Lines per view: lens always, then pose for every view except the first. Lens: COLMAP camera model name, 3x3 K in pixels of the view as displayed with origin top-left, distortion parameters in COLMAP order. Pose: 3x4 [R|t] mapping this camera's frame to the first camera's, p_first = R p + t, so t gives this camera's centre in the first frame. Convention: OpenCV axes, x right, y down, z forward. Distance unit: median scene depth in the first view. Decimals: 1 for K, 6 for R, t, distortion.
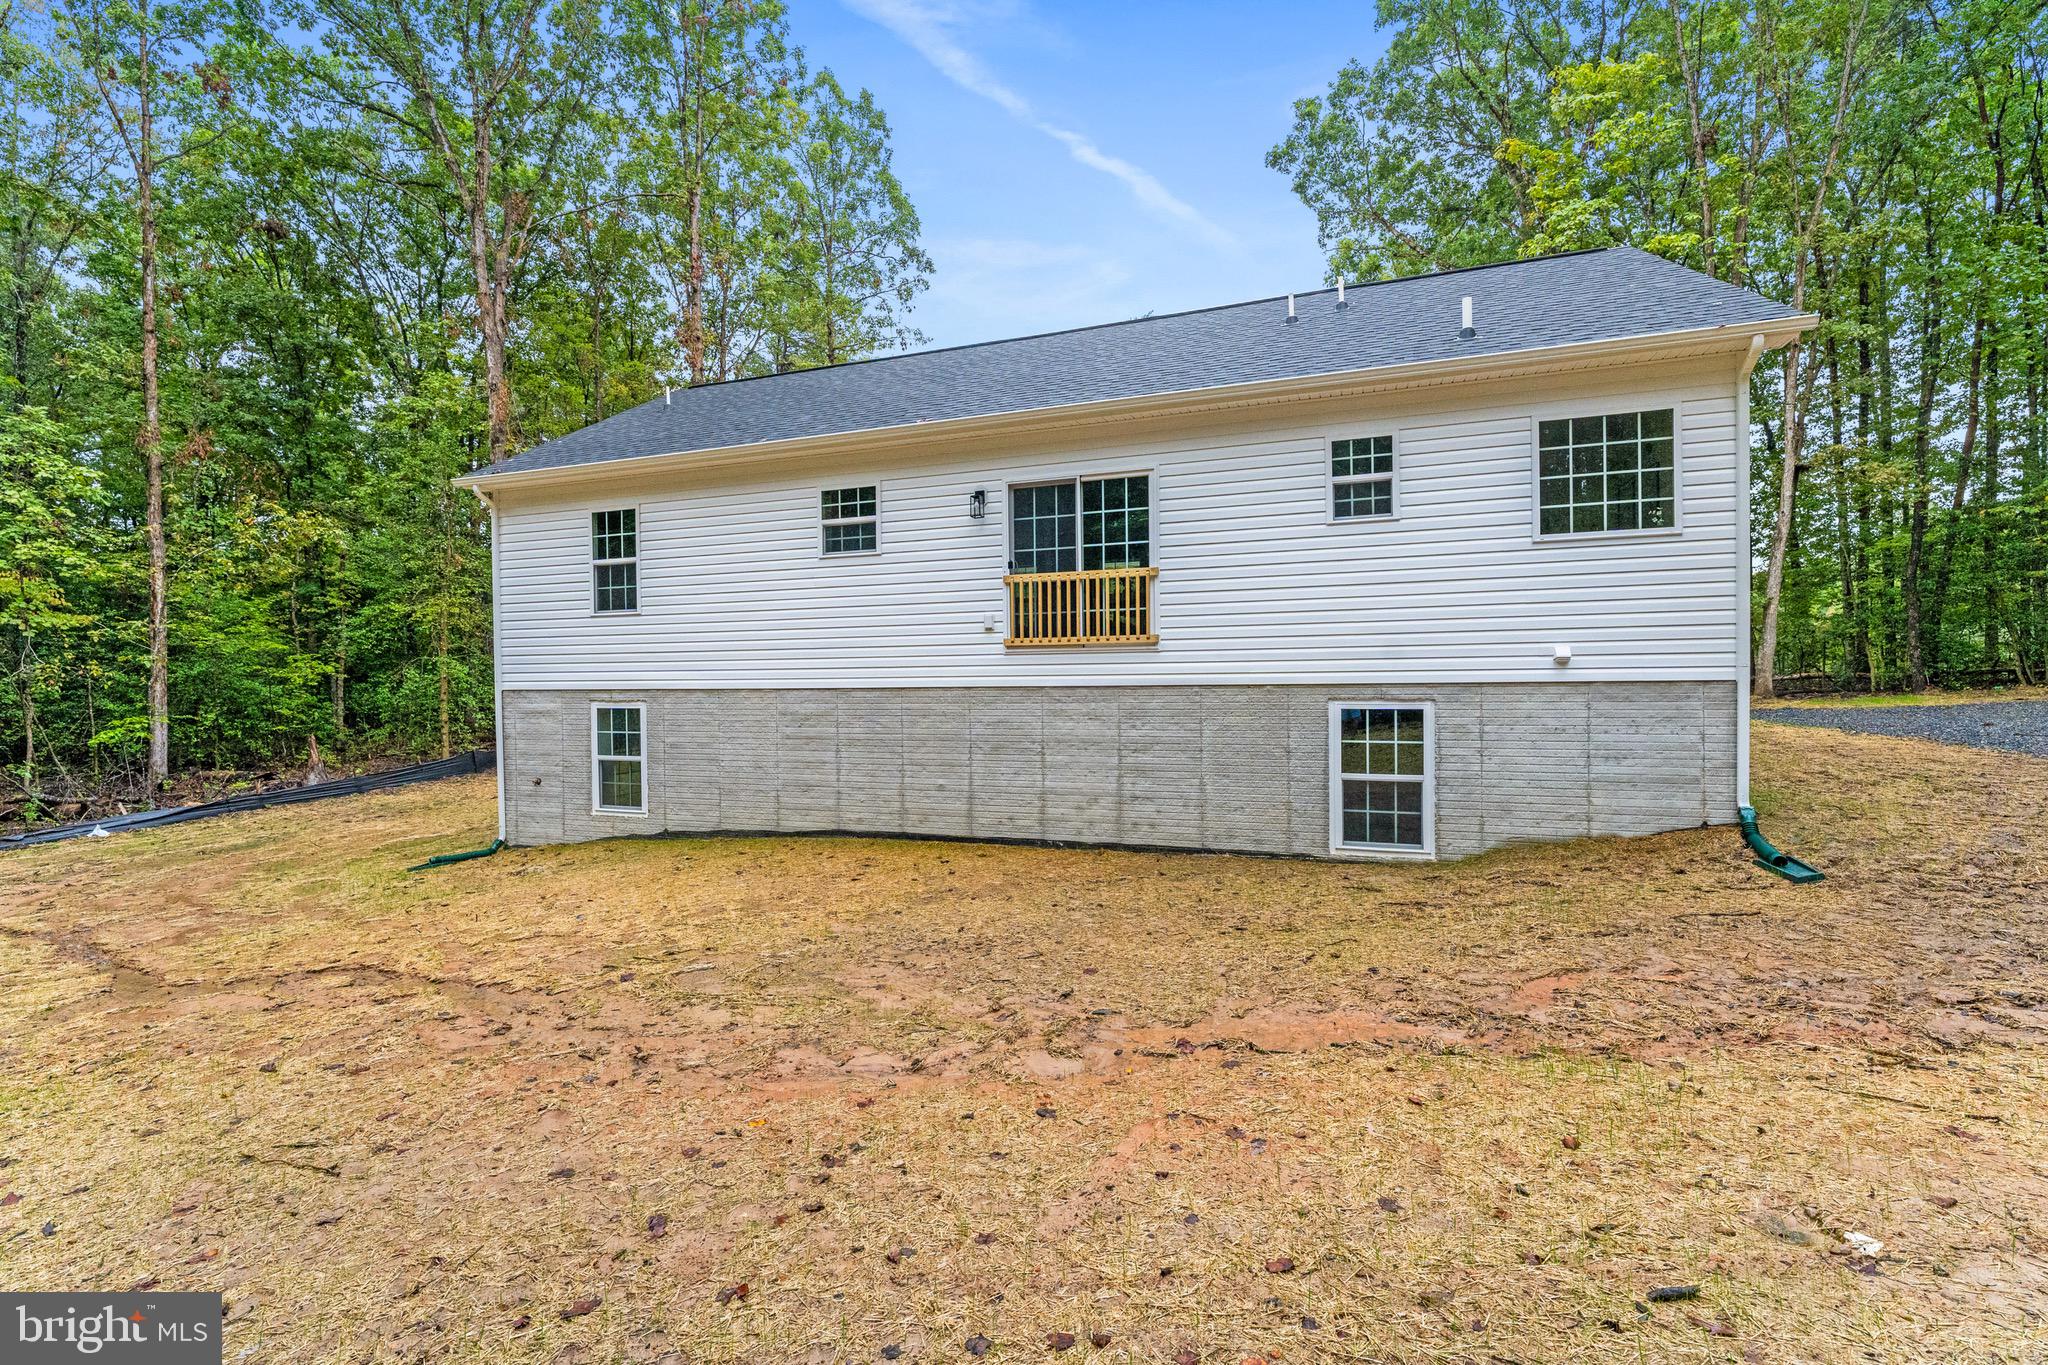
lens RADIAL K [[875.0, 0, 1011.8], [0, 875.0, 687.7], [0, 0, 1]] dist [-0.002346, -0.000193]
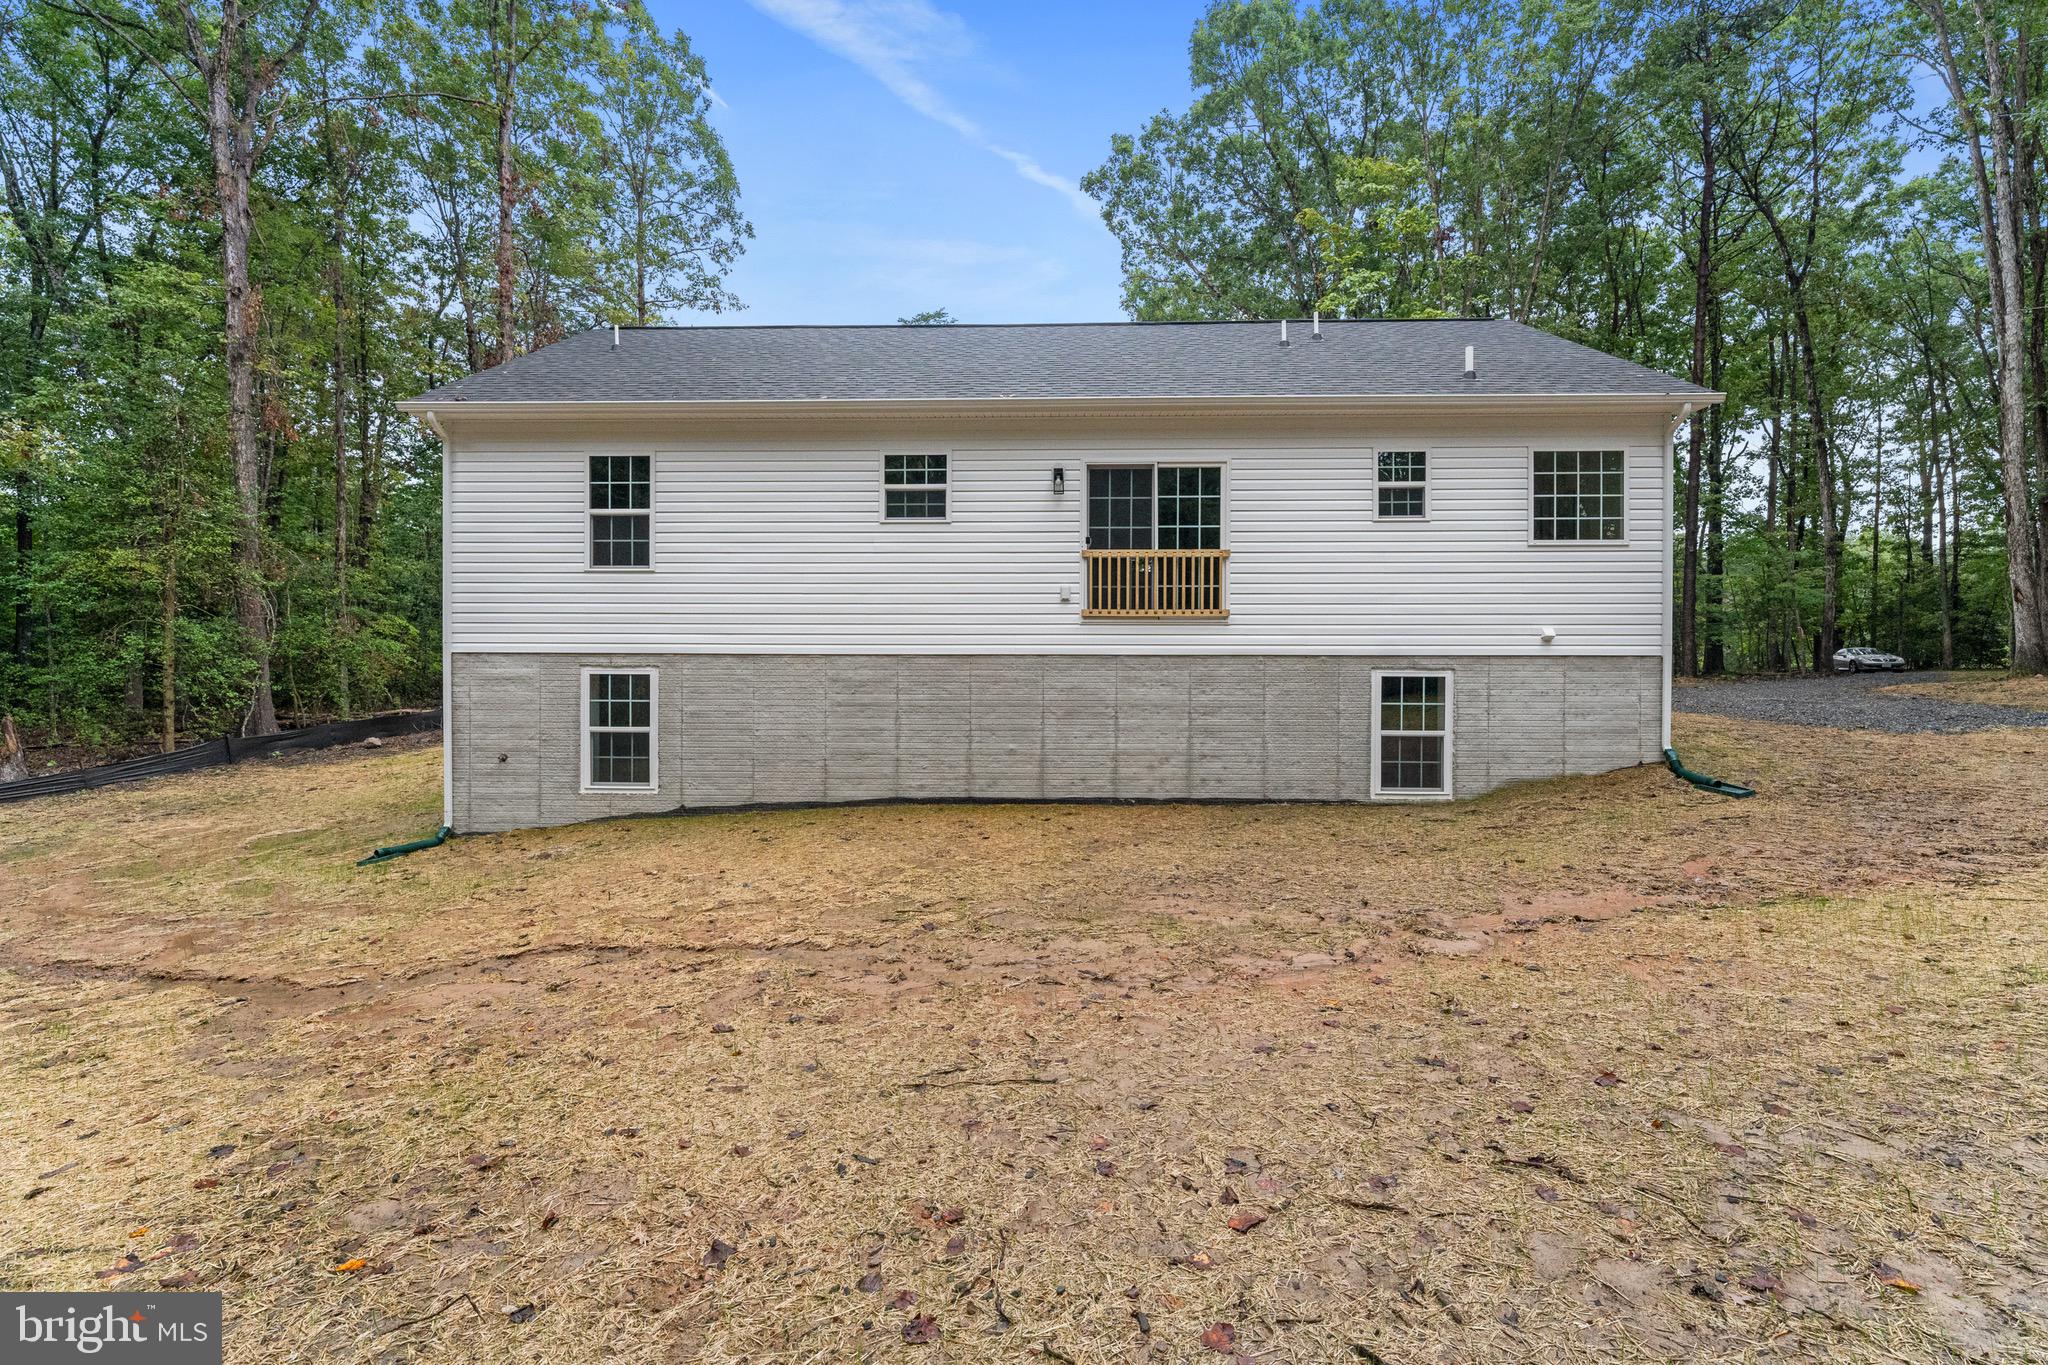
lens RADIAL K [[880.0, 0, 1005.5], [0, 880.0, 674.2], [0, 0, 1]] dist [-0.002300, -0.000225]
pose [[0.952015, 0.013320, 0.305760, -0.422186], [-0.010833, 0.999893, -0.009830, 0.034017], [-0.305859, 0.006046, 0.952058, 0.013224]]
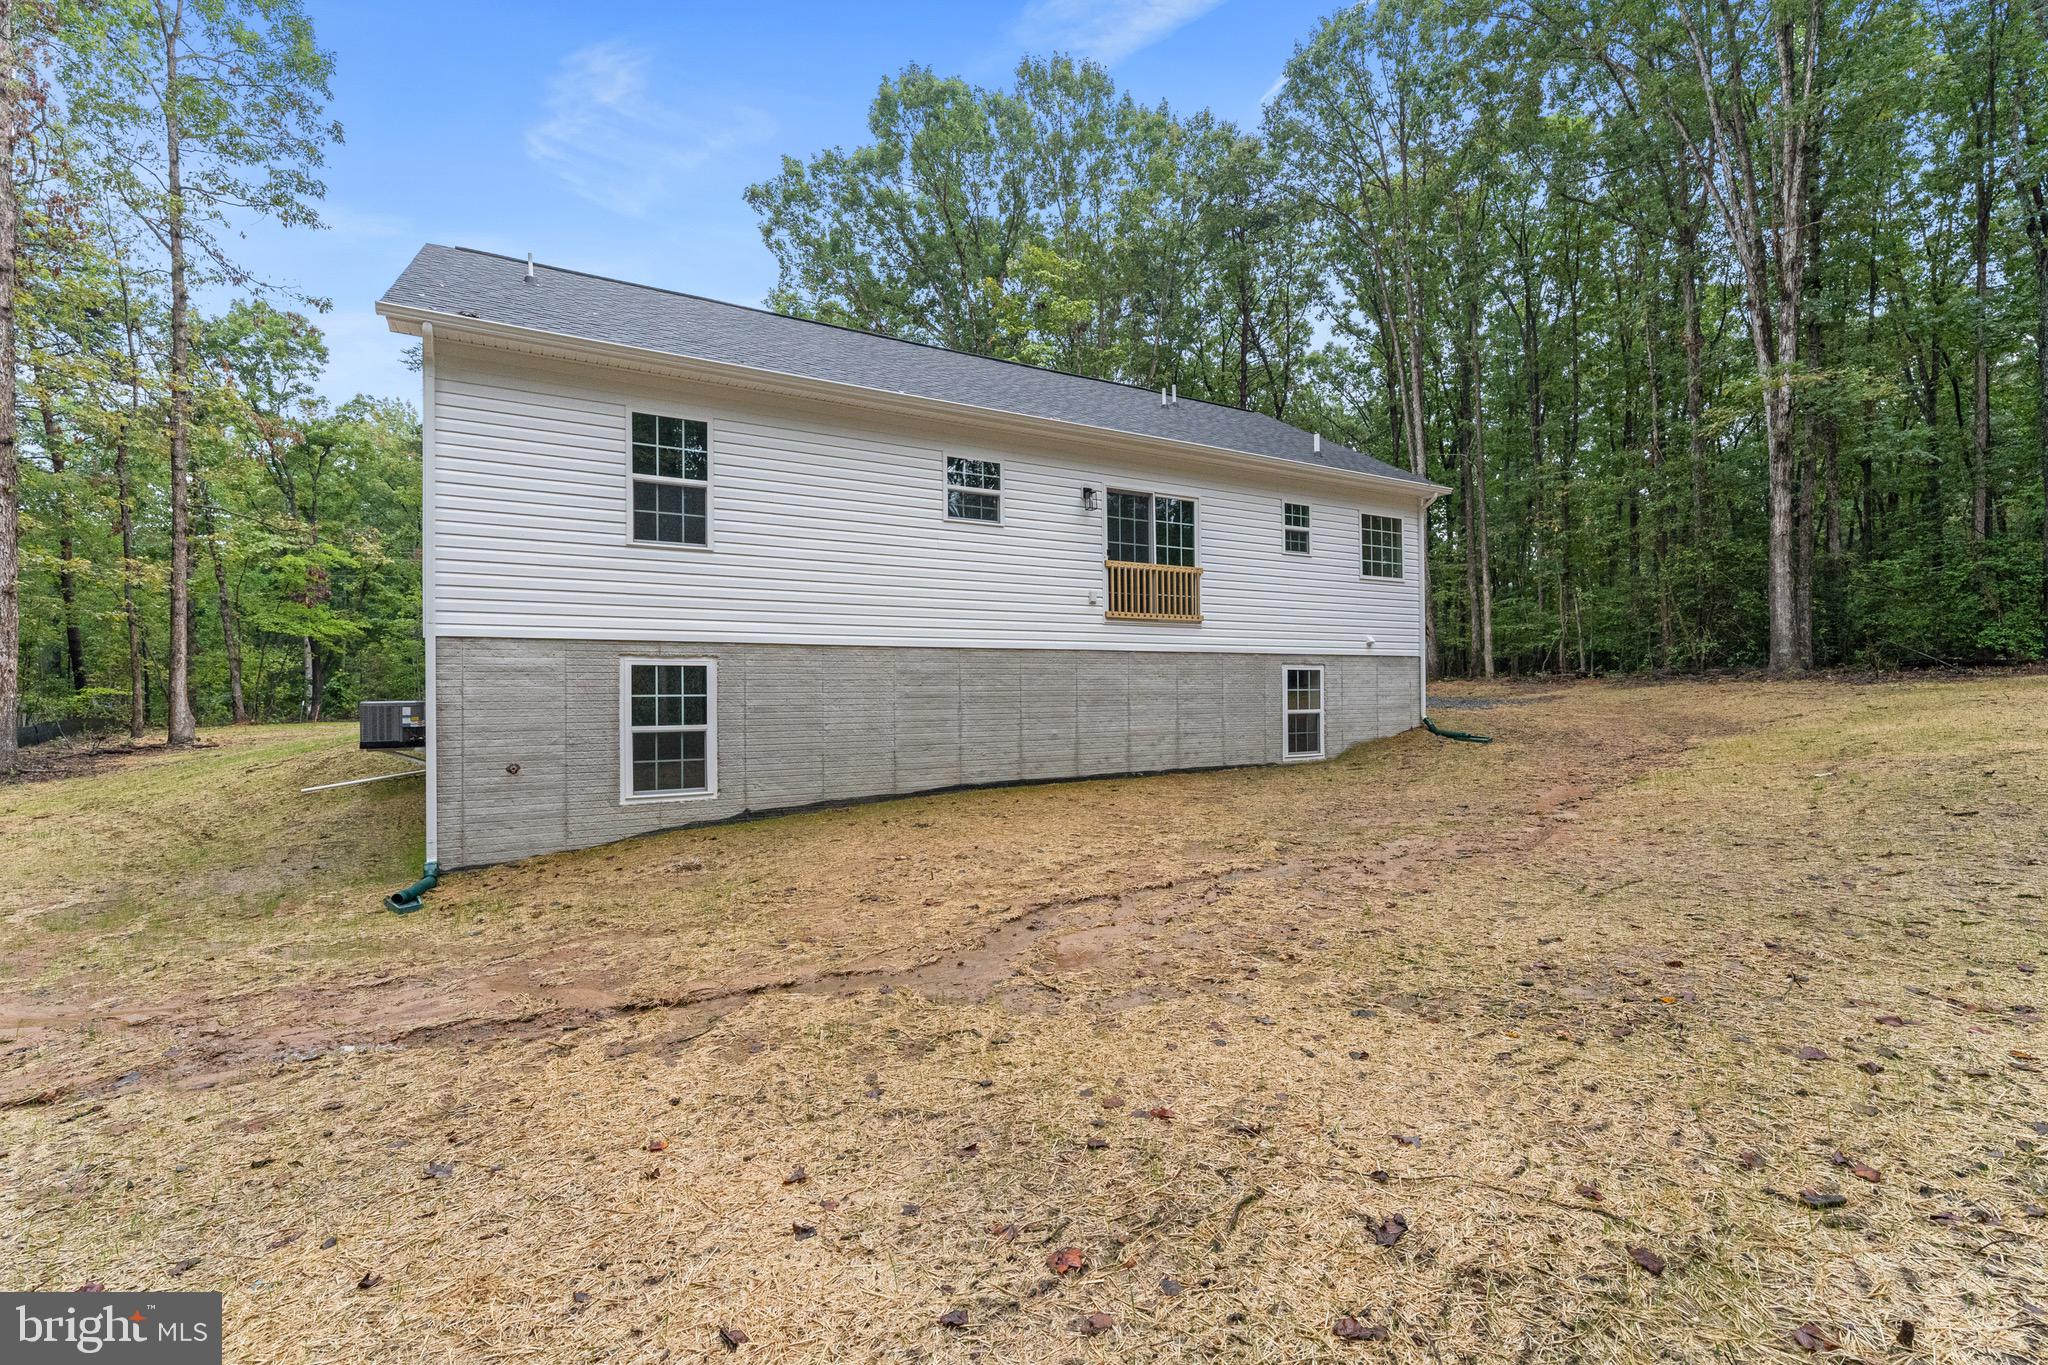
lens RADIAL K [[875.0, 0, 1011.8], [0, 875.0, 687.7], [0, 0, 1]] dist [-0.002346, -0.000193]
pose [[0.650795, 0.012486, 0.759151, -1.030235], [0.011414, 0.999591, -0.026226, 0.082465], [-0.759167, 0.025732, 0.650387, 0.302455]]
